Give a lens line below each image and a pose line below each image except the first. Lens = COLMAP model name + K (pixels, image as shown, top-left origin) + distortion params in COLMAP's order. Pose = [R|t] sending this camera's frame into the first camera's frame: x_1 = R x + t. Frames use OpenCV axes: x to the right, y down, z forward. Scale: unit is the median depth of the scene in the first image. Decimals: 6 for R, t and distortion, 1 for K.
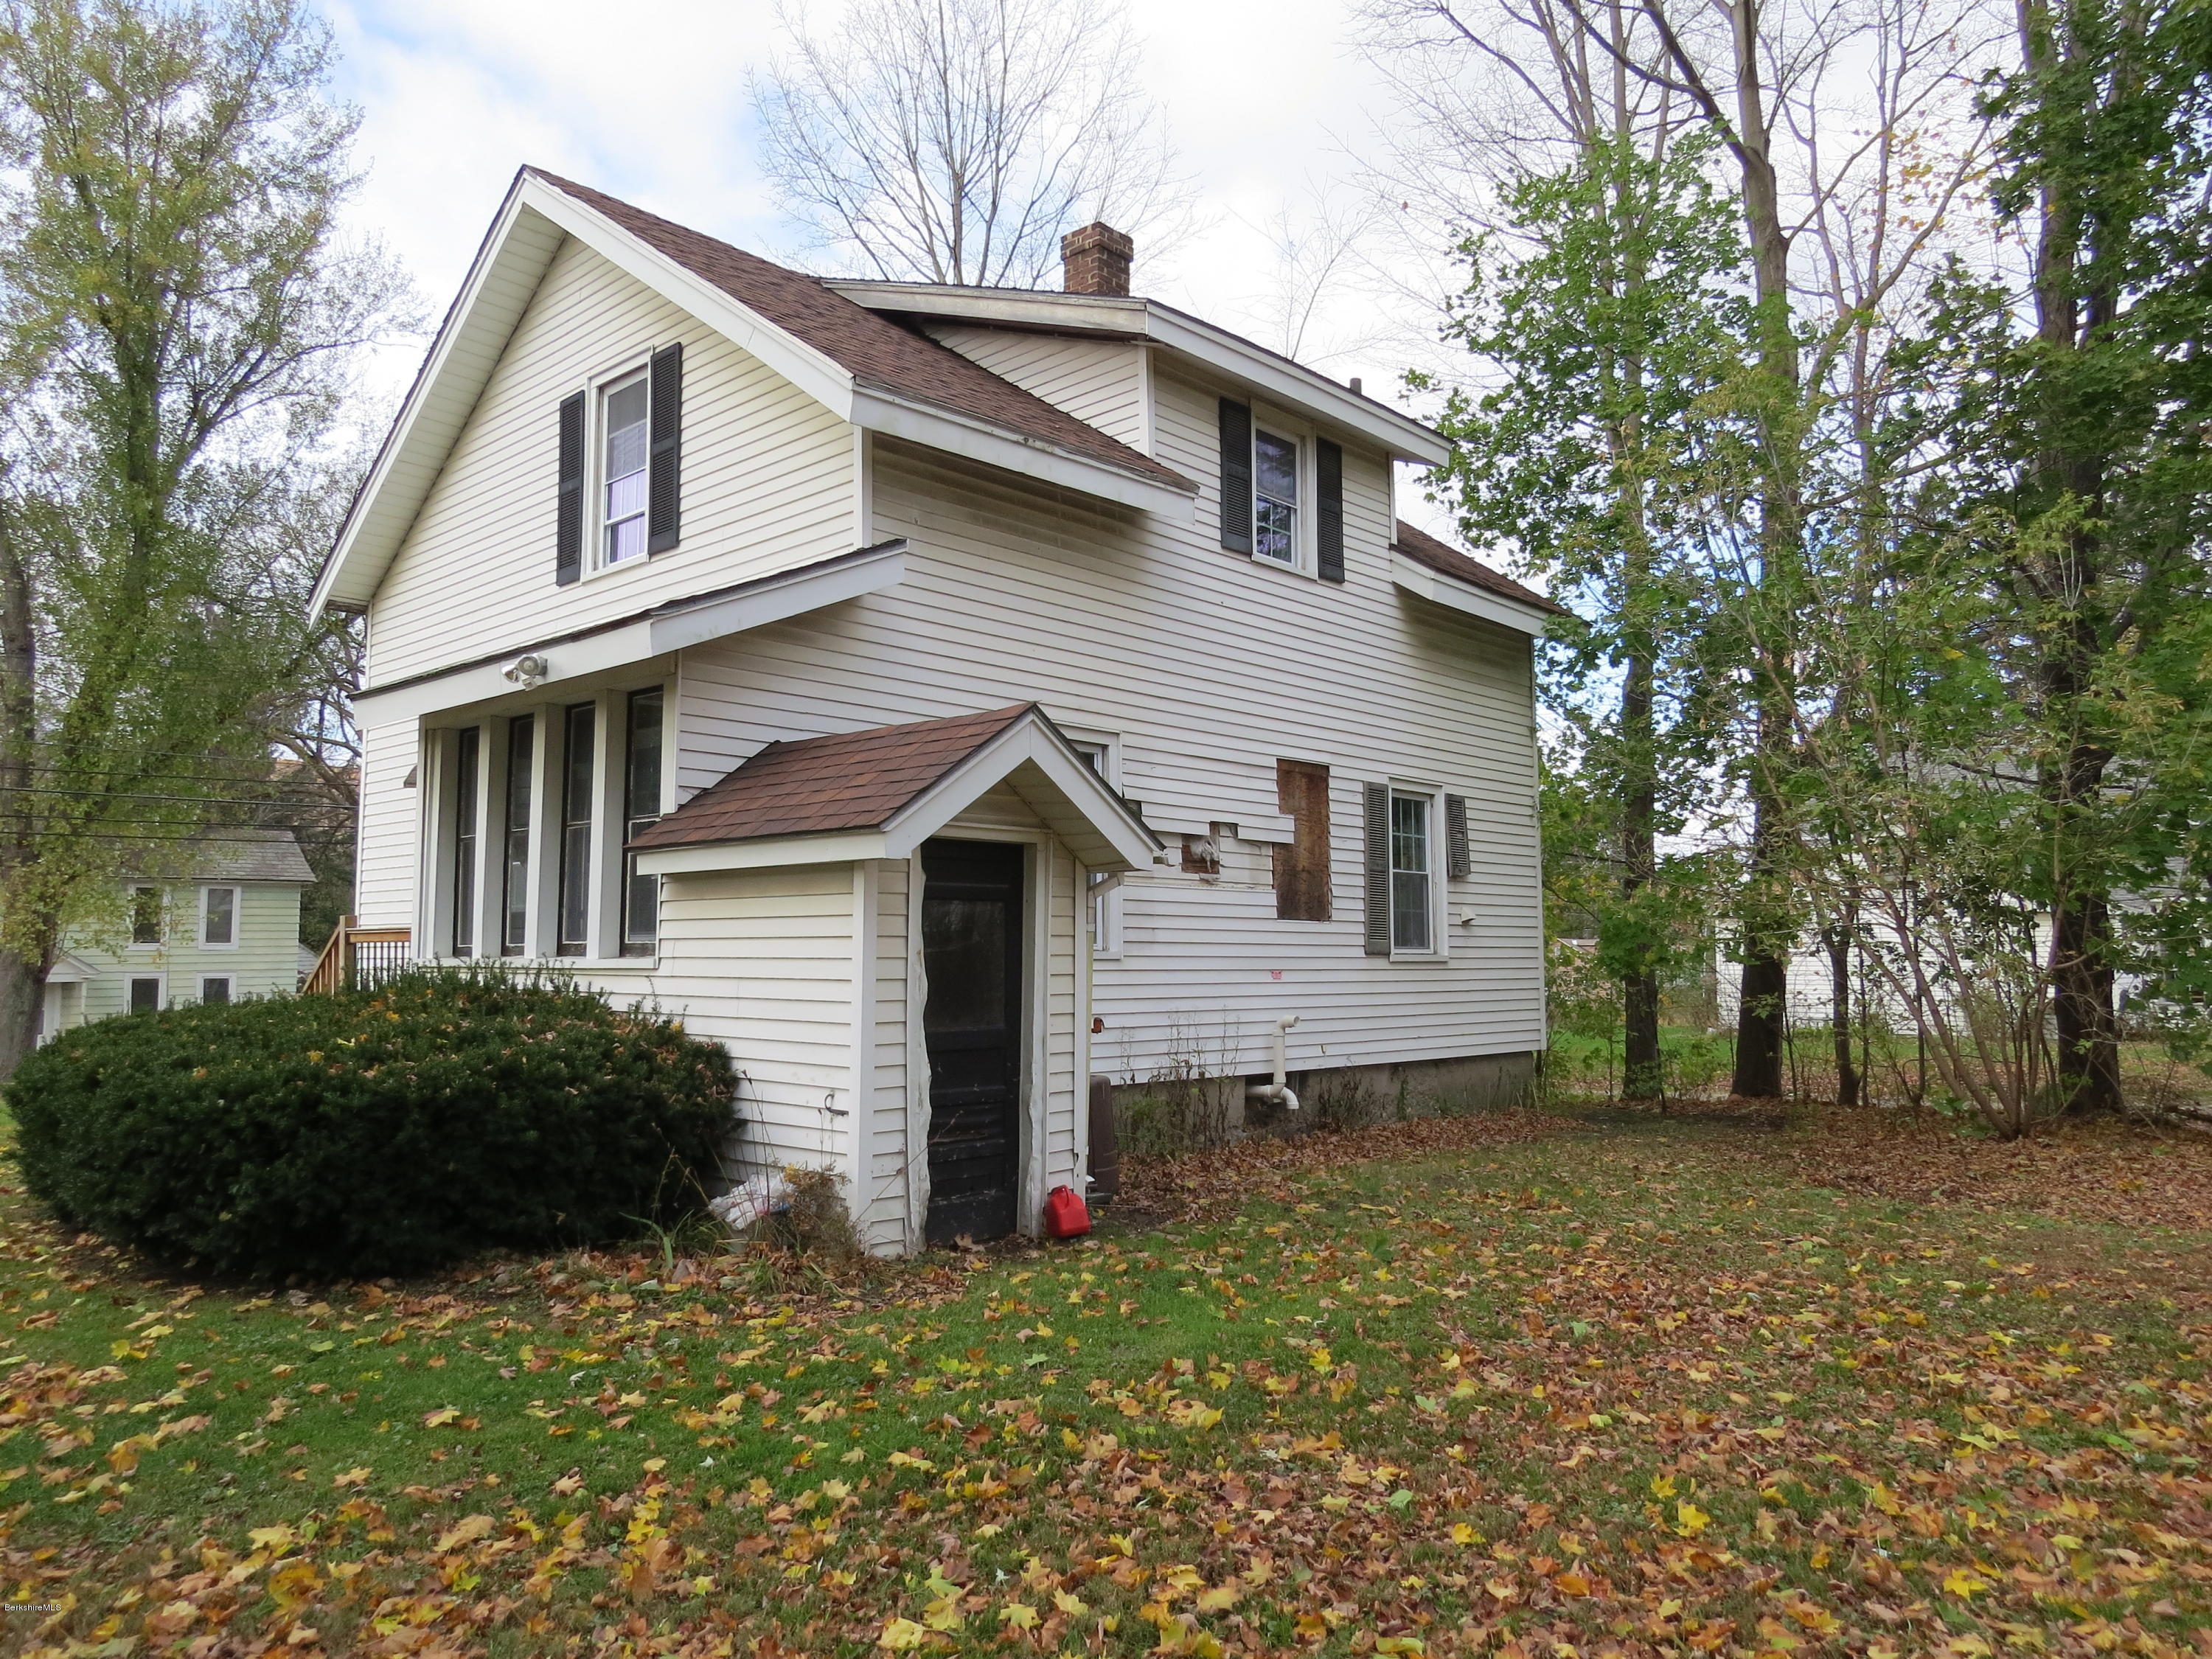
lens RADIAL K [[1579.0, 0, 1106.9], [0, 1579.0, 837.4], [0, 0, 1]] dist [-0.018787, 0.004871]
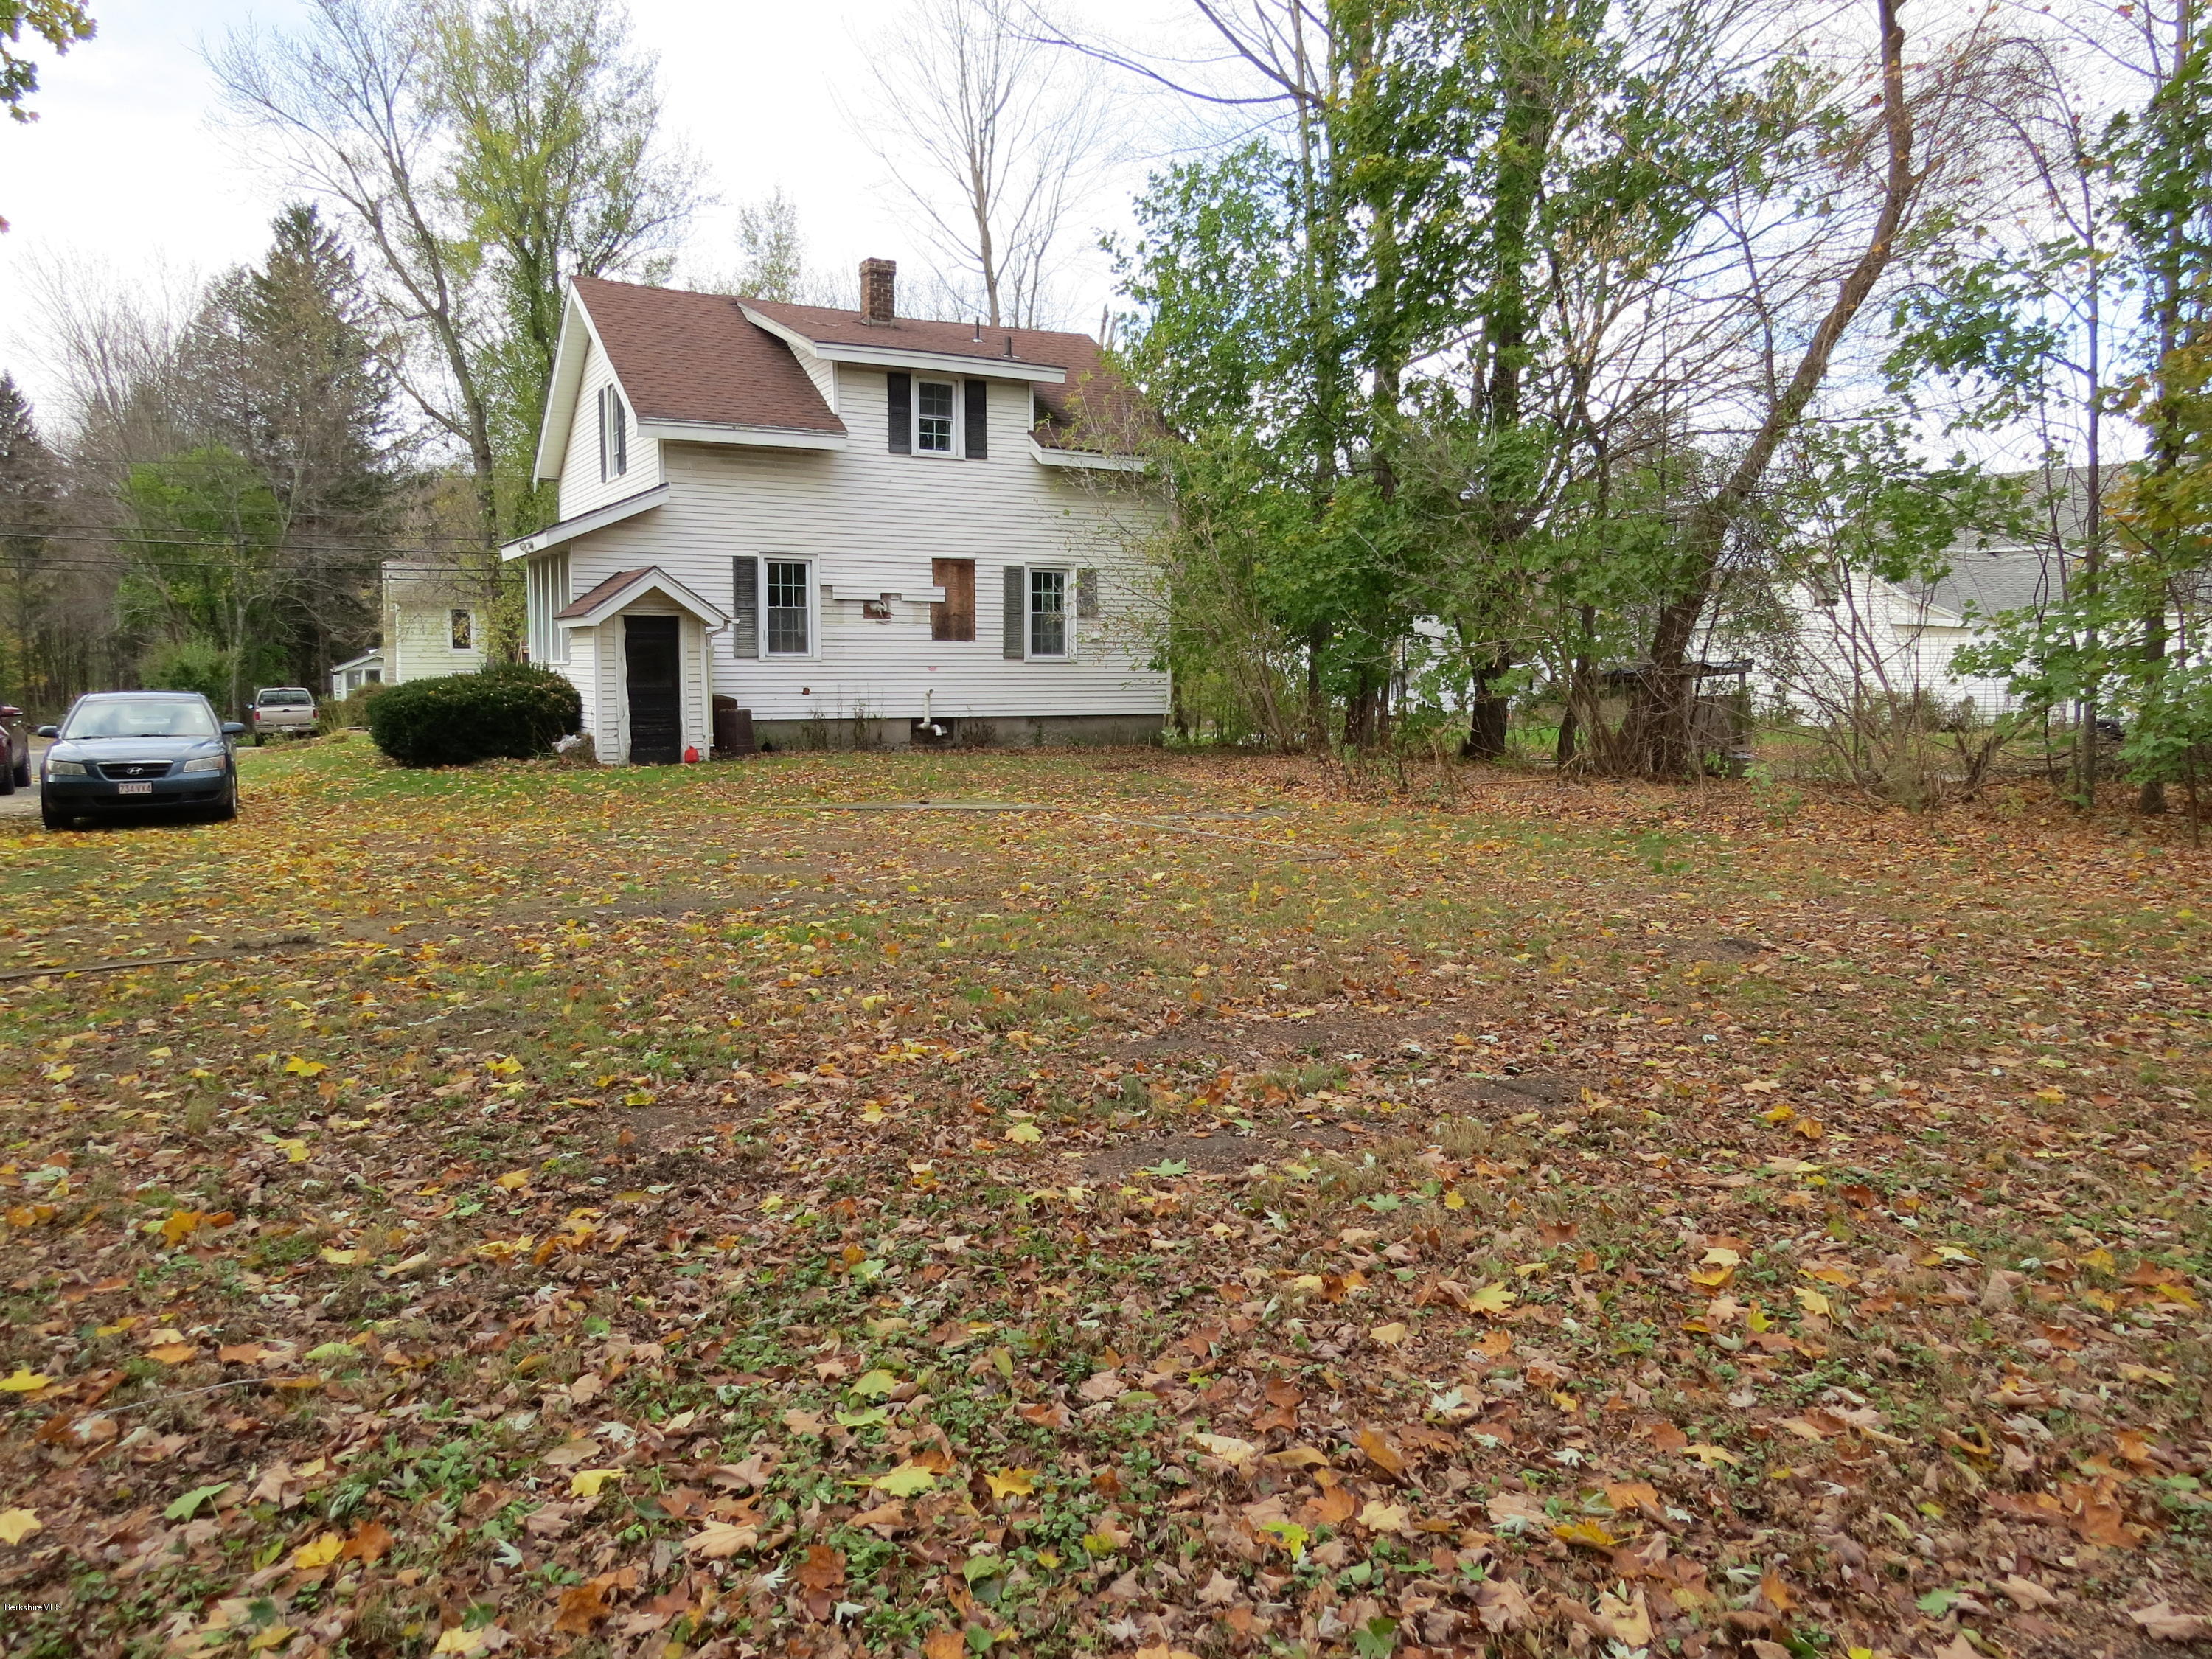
lens RADIAL K [[1579.0, 0, 1110.7], [0, 1579.0, 820.1], [0, 0, 1]] dist [-0.018787, 0.004871]
pose [[0.953851, 0.035571, -0.298165, 0.930240], [0.018385, 0.984178, 0.176228, -0.072150], [0.299716, -0.173577, 0.938105, -0.837754]]
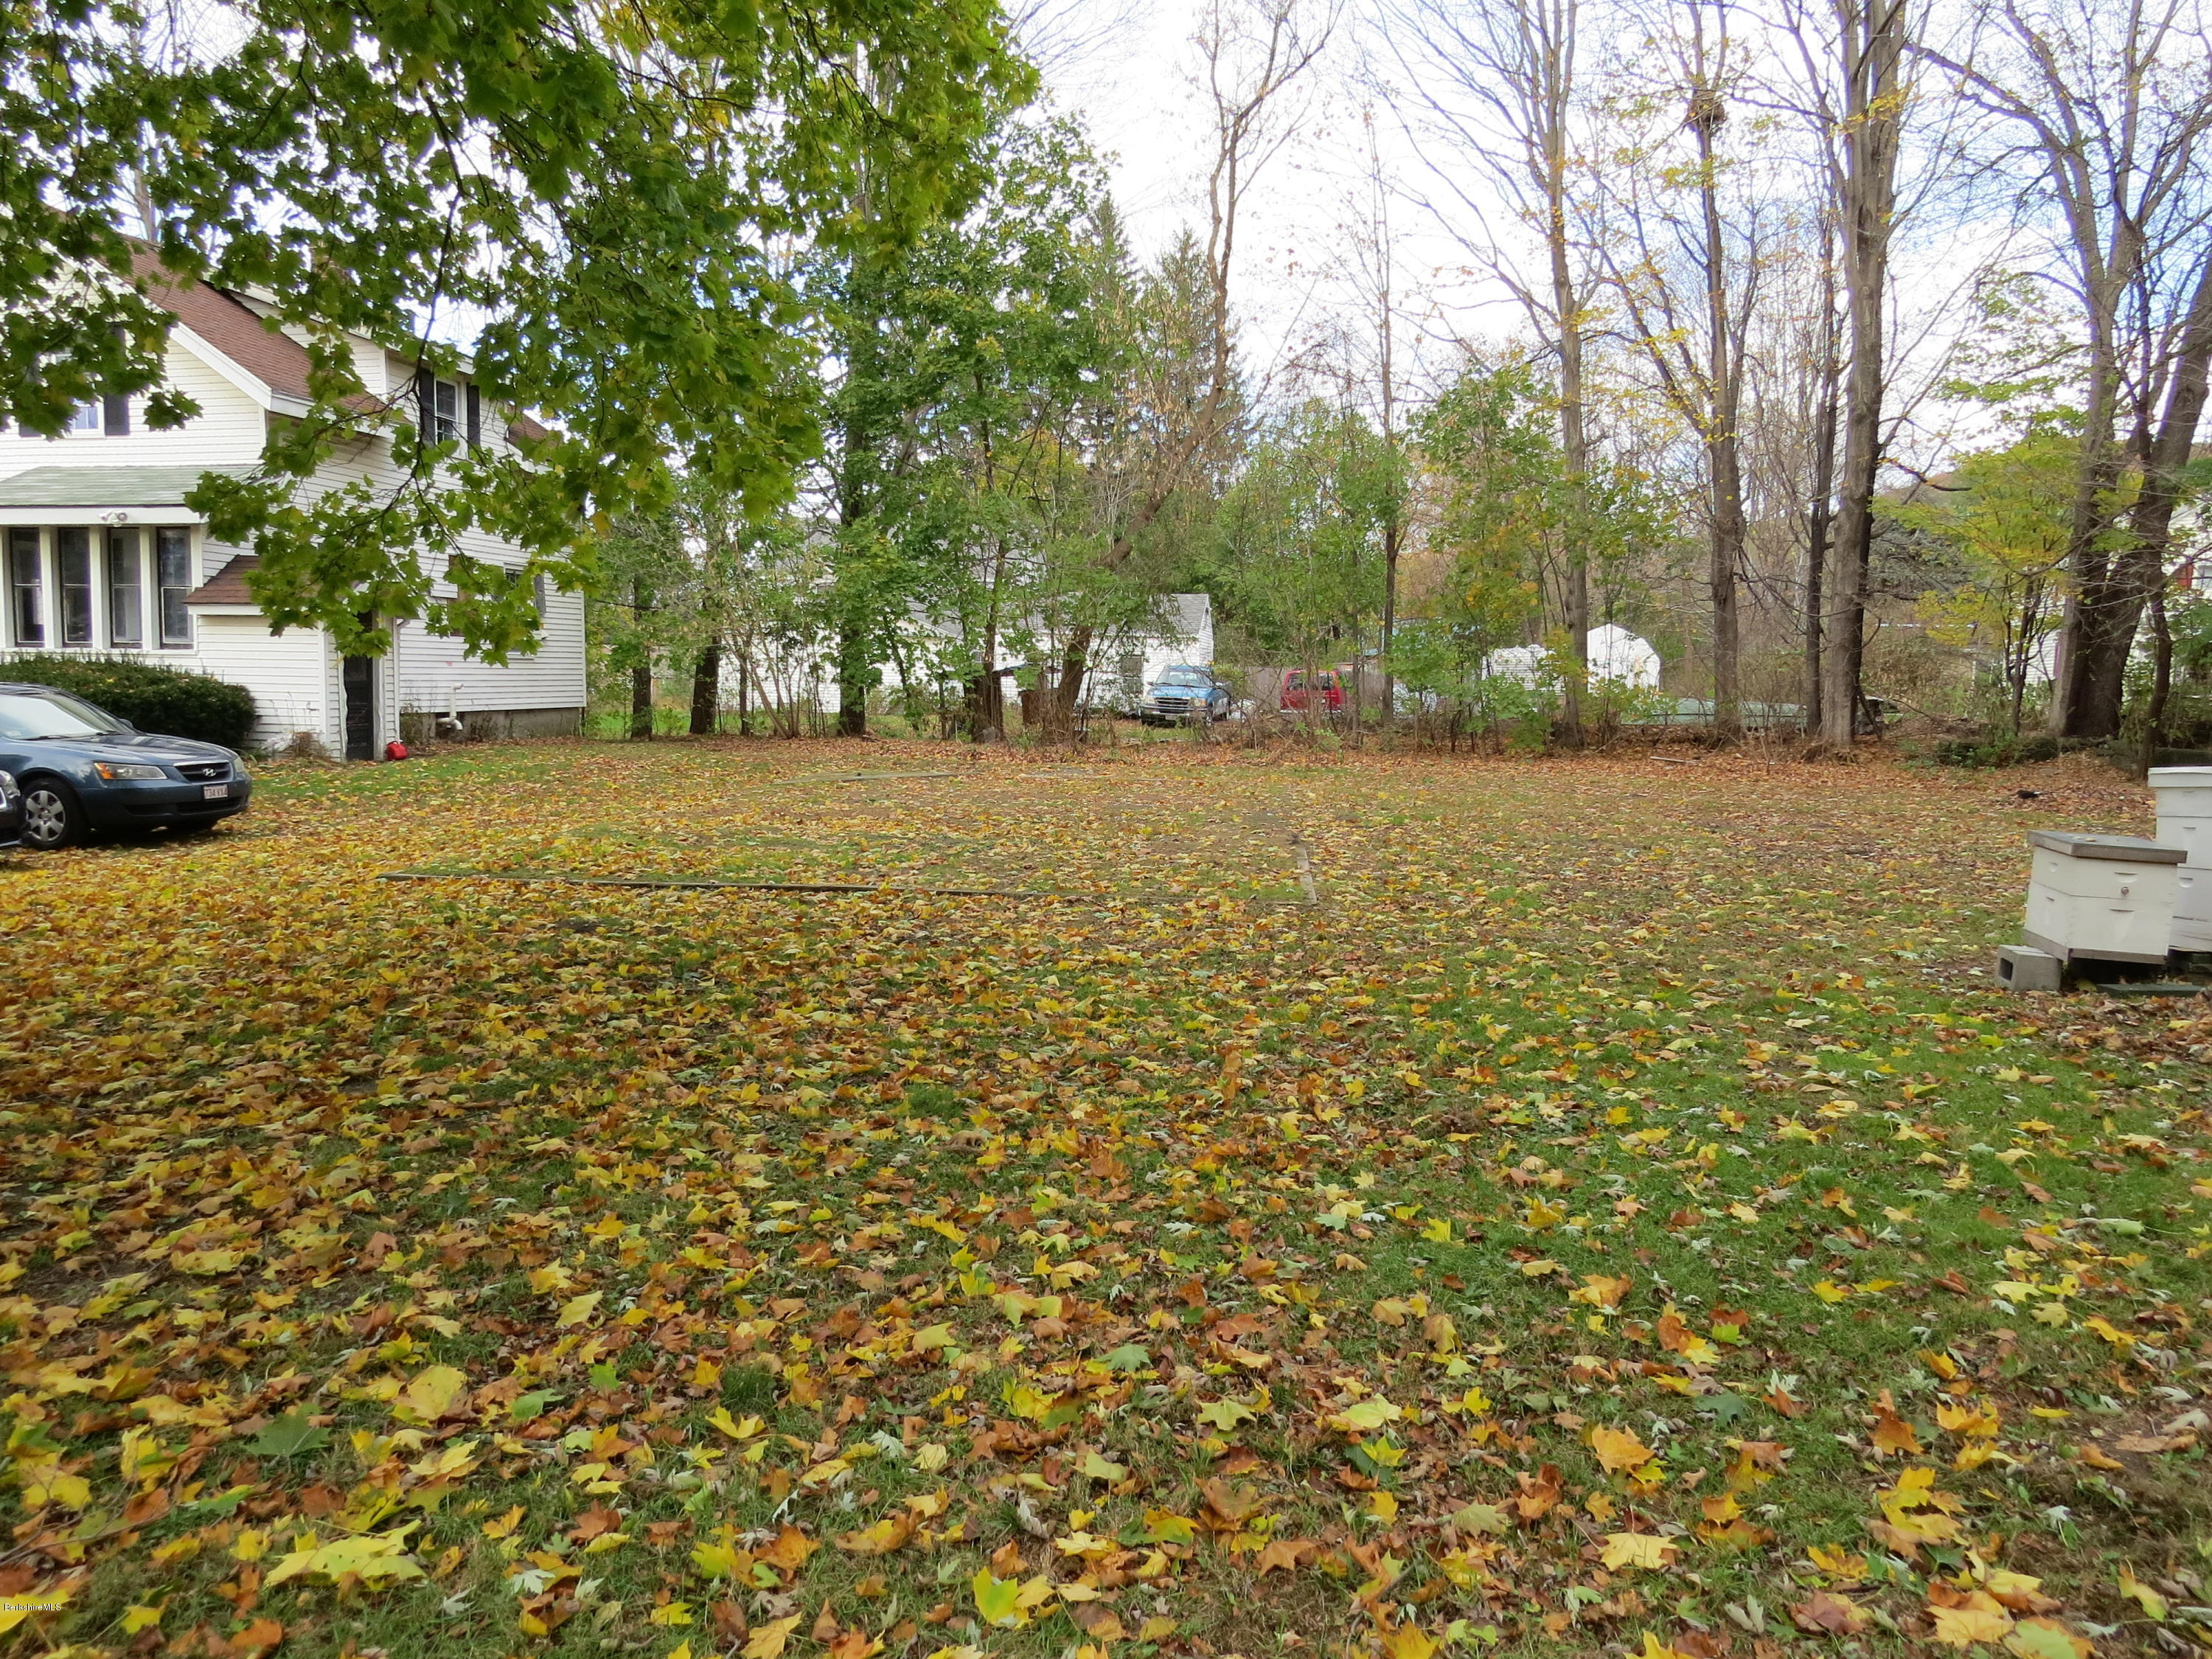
lens RADIAL K [[1579.0, 0, 1114.8], [0, 1579.0, 833.2], [0, 0, 1]] dist [-0.018787, 0.004871]
pose [[0.832402, -0.039898, 0.552733, -0.306442], [-0.061820, 0.984494, 0.164164, -0.082749], [-0.550713, -0.170820, 0.817029, -1.150840]]
